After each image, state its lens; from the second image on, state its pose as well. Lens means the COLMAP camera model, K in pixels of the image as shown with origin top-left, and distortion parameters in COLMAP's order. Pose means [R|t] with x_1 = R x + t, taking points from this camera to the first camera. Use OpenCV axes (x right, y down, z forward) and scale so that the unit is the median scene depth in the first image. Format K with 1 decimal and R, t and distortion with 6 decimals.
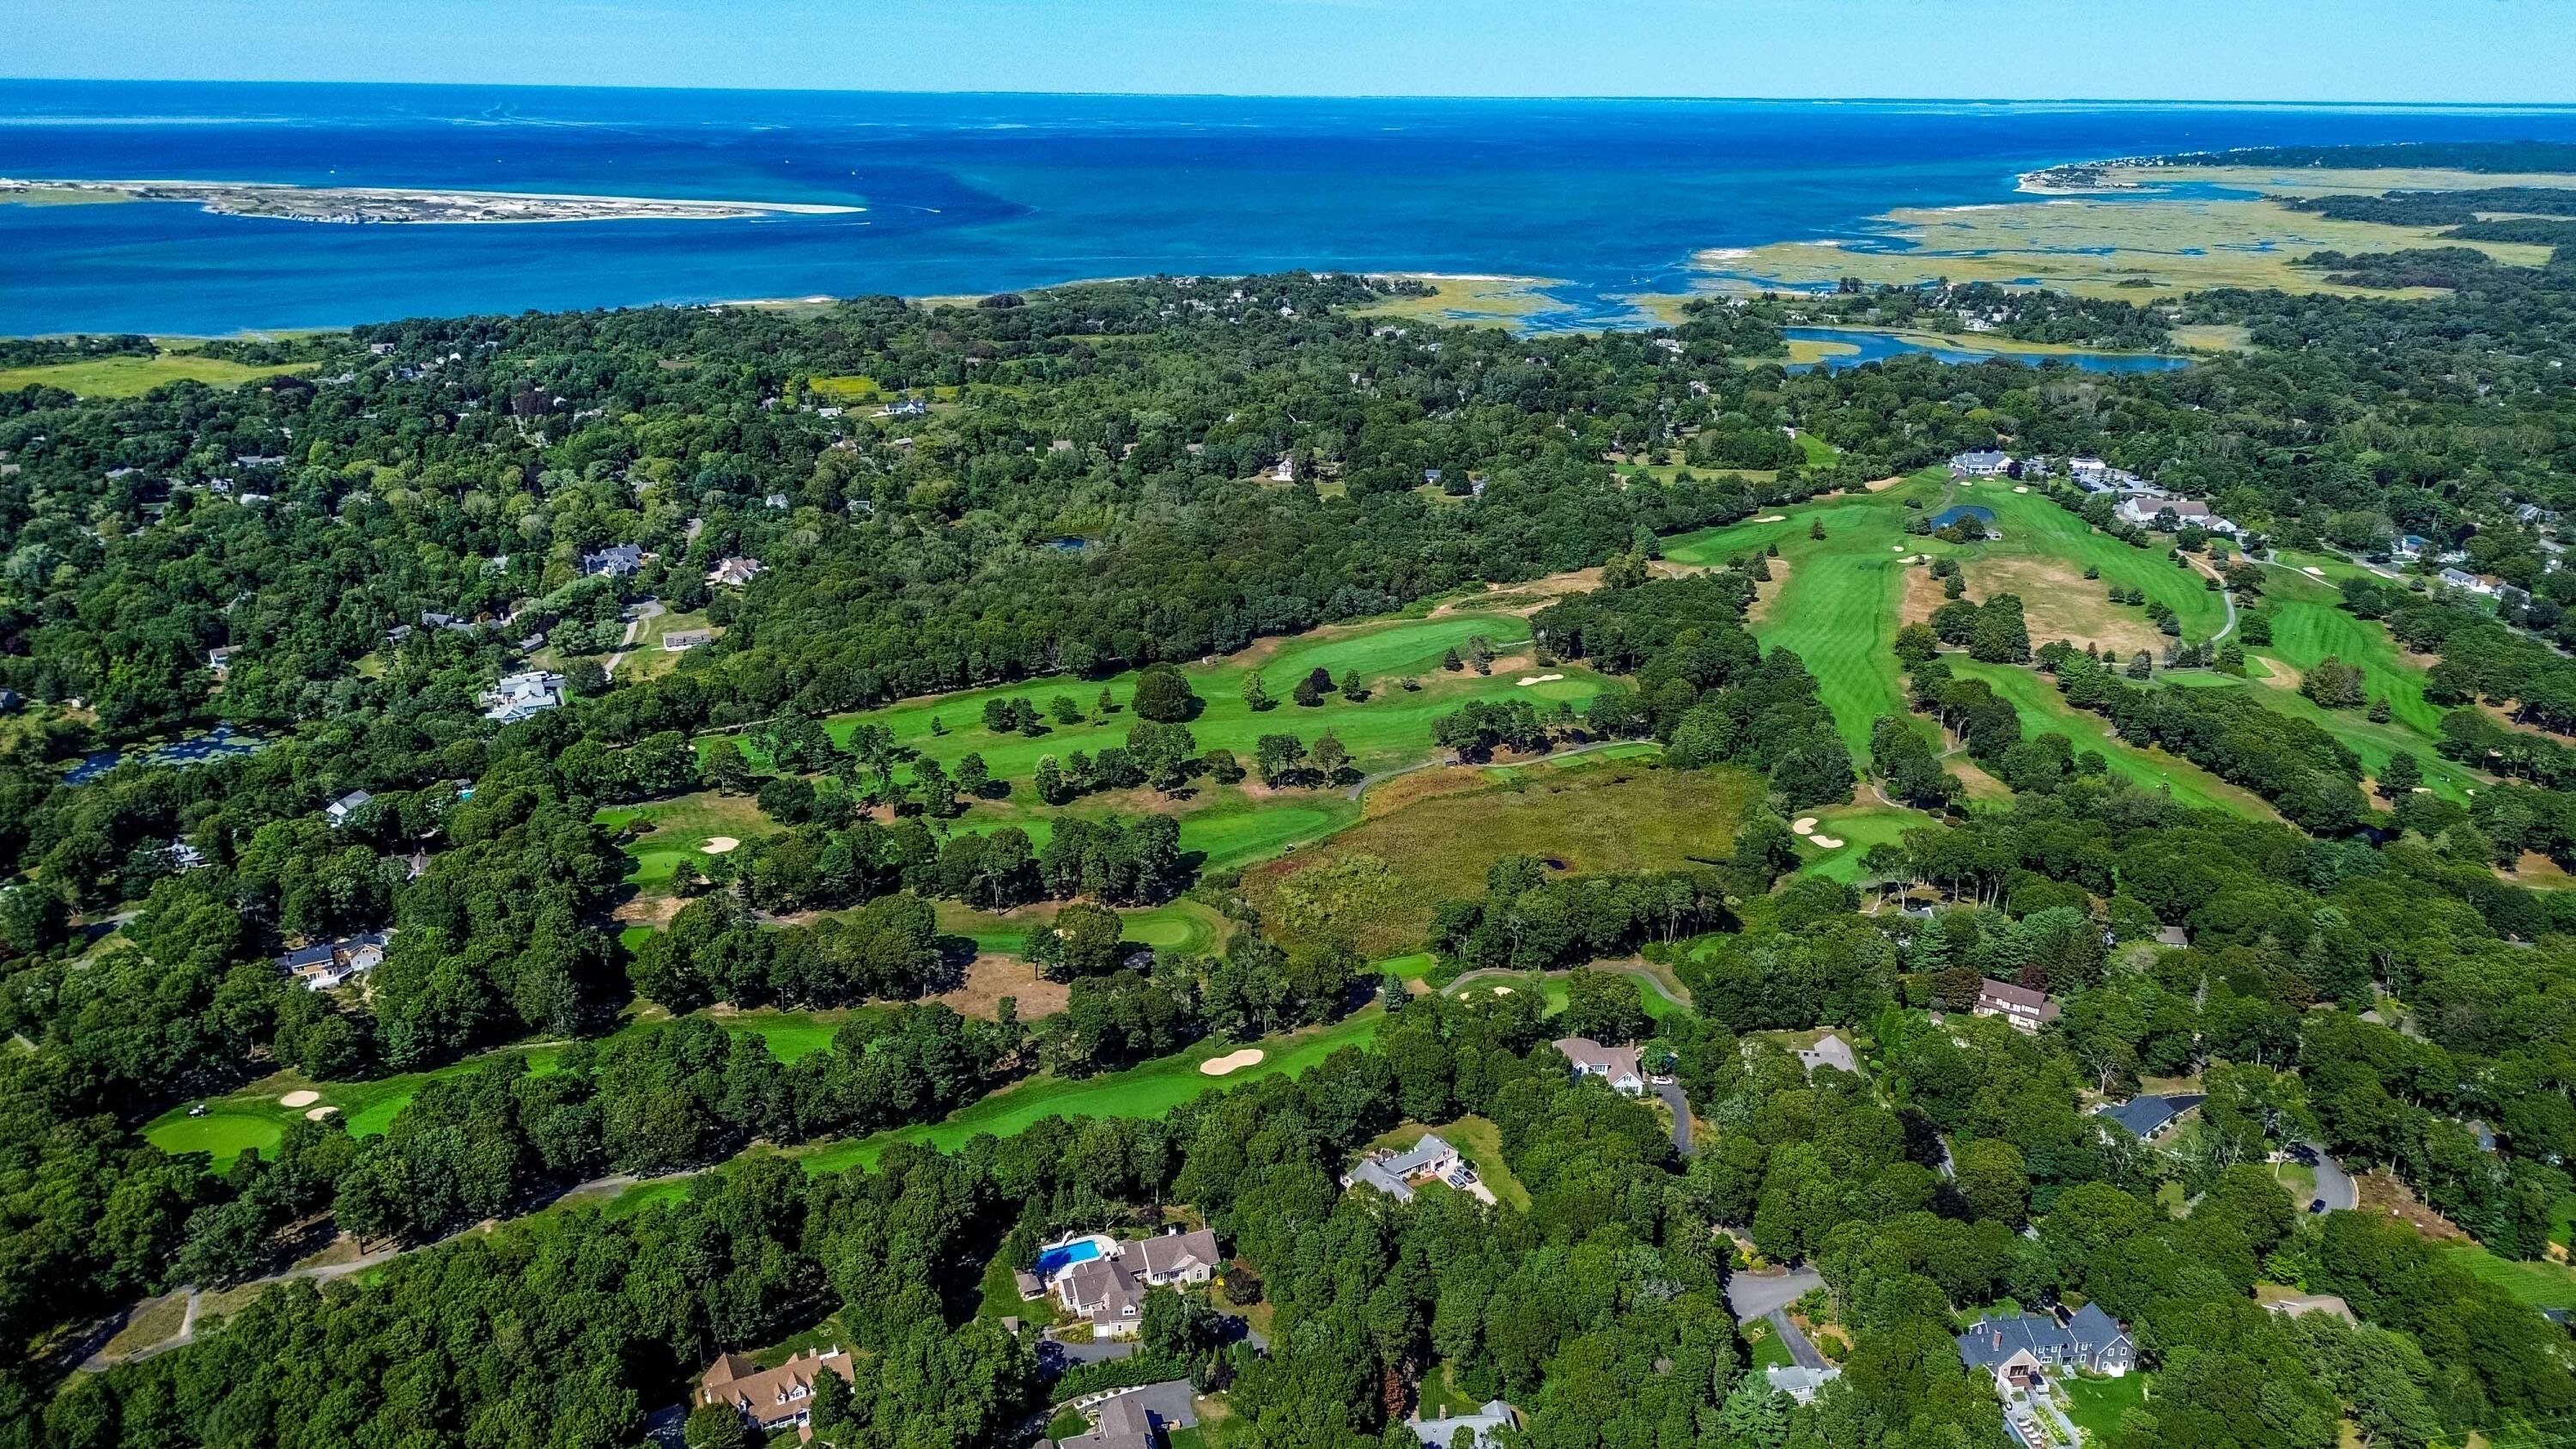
lens RADIAL K [[1818.1, 0, 1288.0], [0, 1818.1, 724.5], [0, 0, 1]] dist [0.077125, -0.072820]
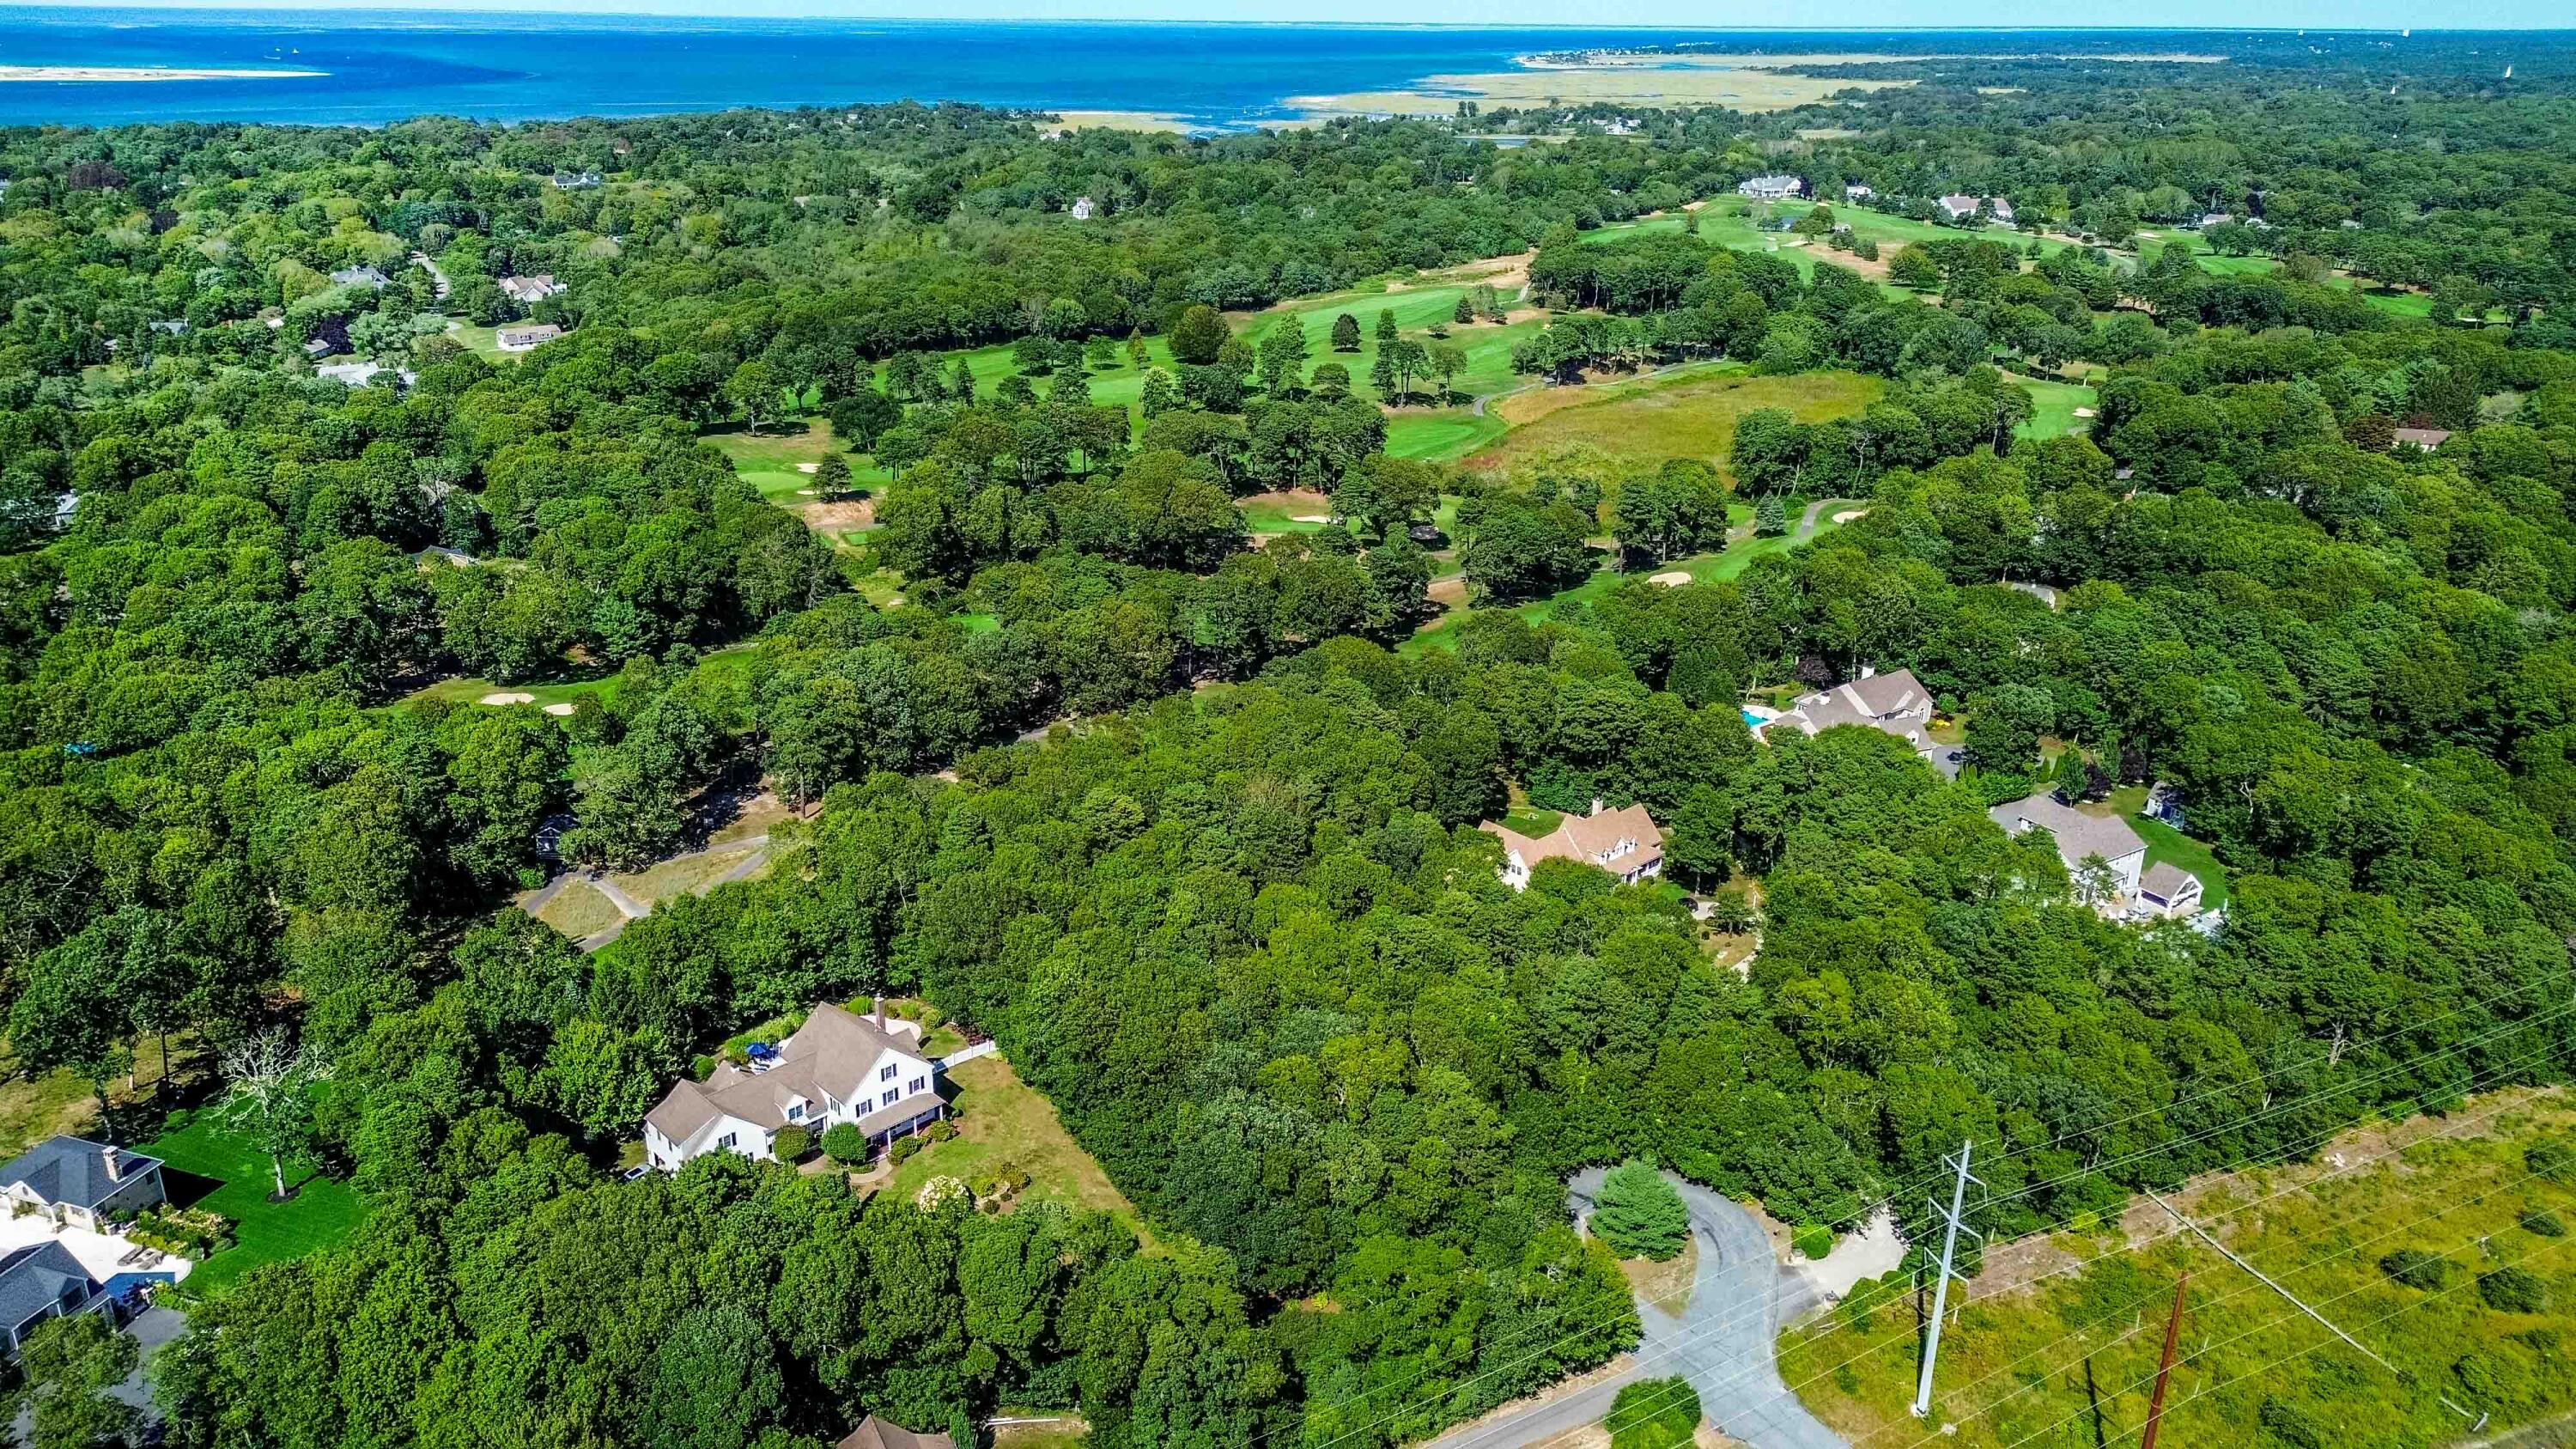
lens RADIAL K [[1818.1, 0, 1288.0], [0, 1818.1, 724.5], [0, 0, 1]] dist [0.077125, -0.072820]
pose [[0.959101, -0.101874, 0.264095, -0.269071], [0.093502, 0.994641, 0.044111, 0.127724], [-0.267174, -0.017613, 0.963487, 0.166143]]
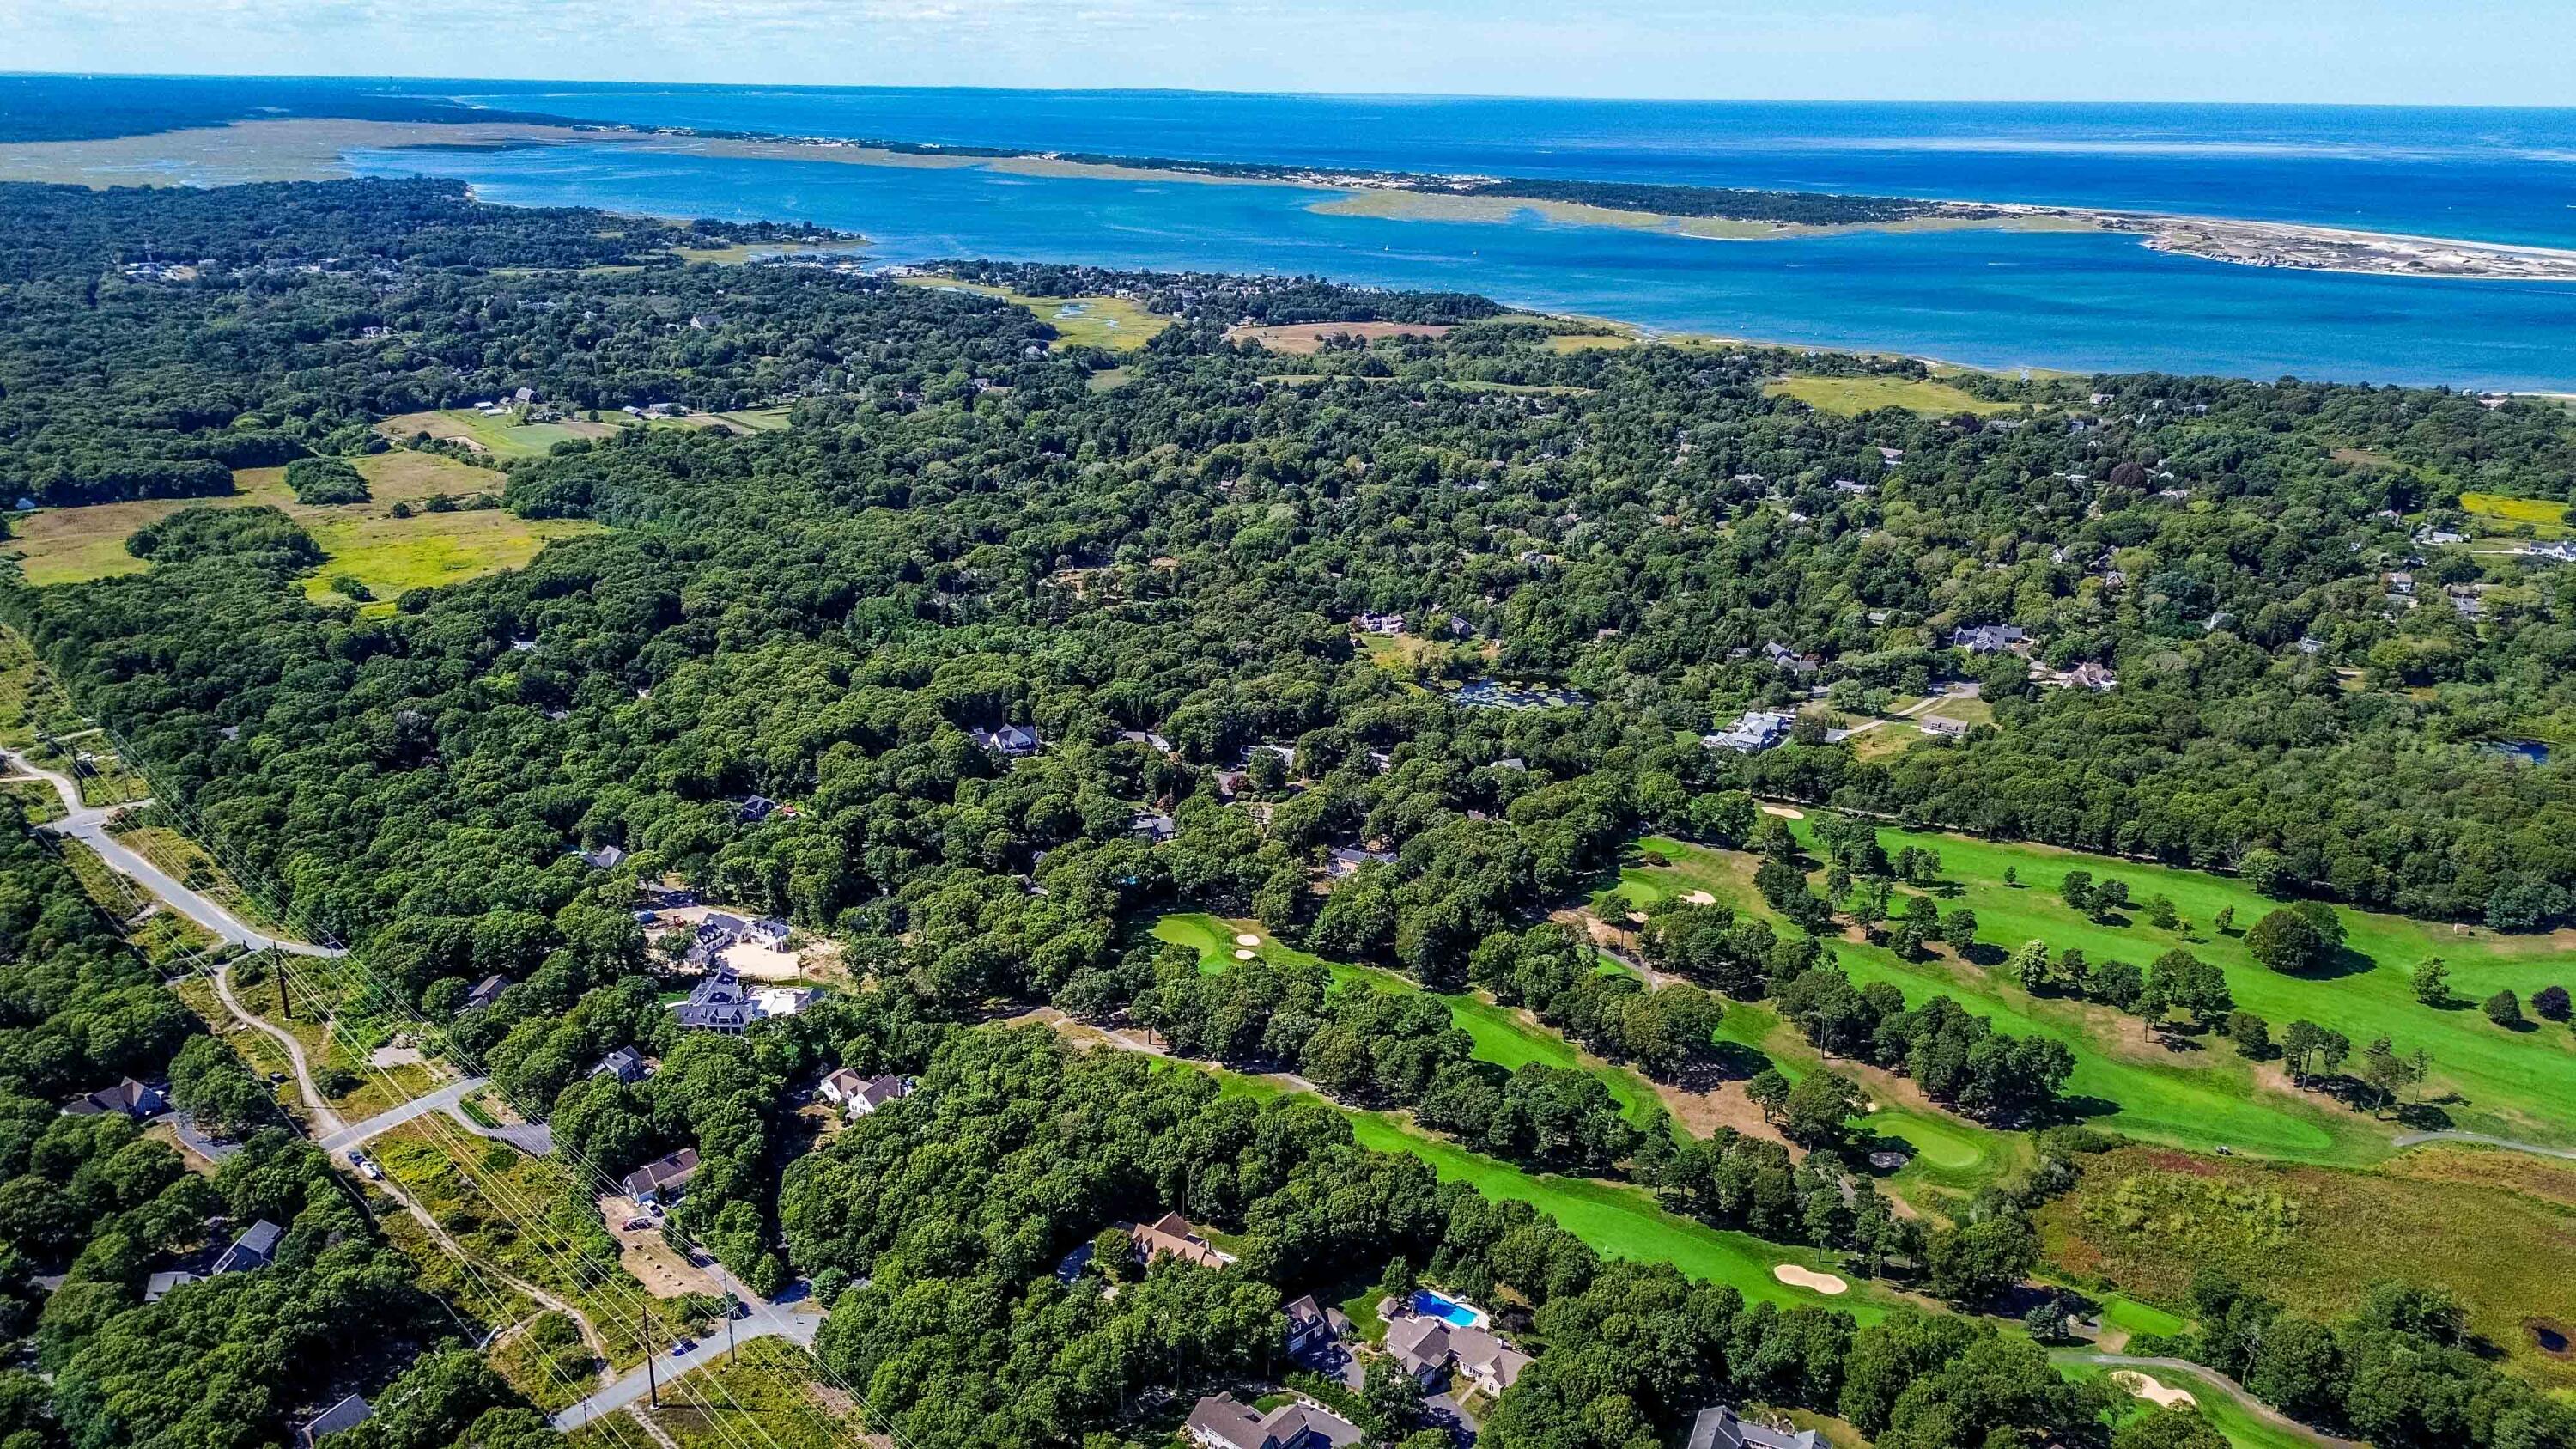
lens RADIAL K [[1818.1, 0, 1288.0], [0, 1818.1, 724.5], [0, 0, 1]] dist [0.077125, -0.072820]
pose [[0.536594, 0.277601, -0.796871, 0.330354], [-0.285594, 0.948354, 0.138061, -0.093886], [0.794042, 0.153499, 0.588163, 0.114105]]
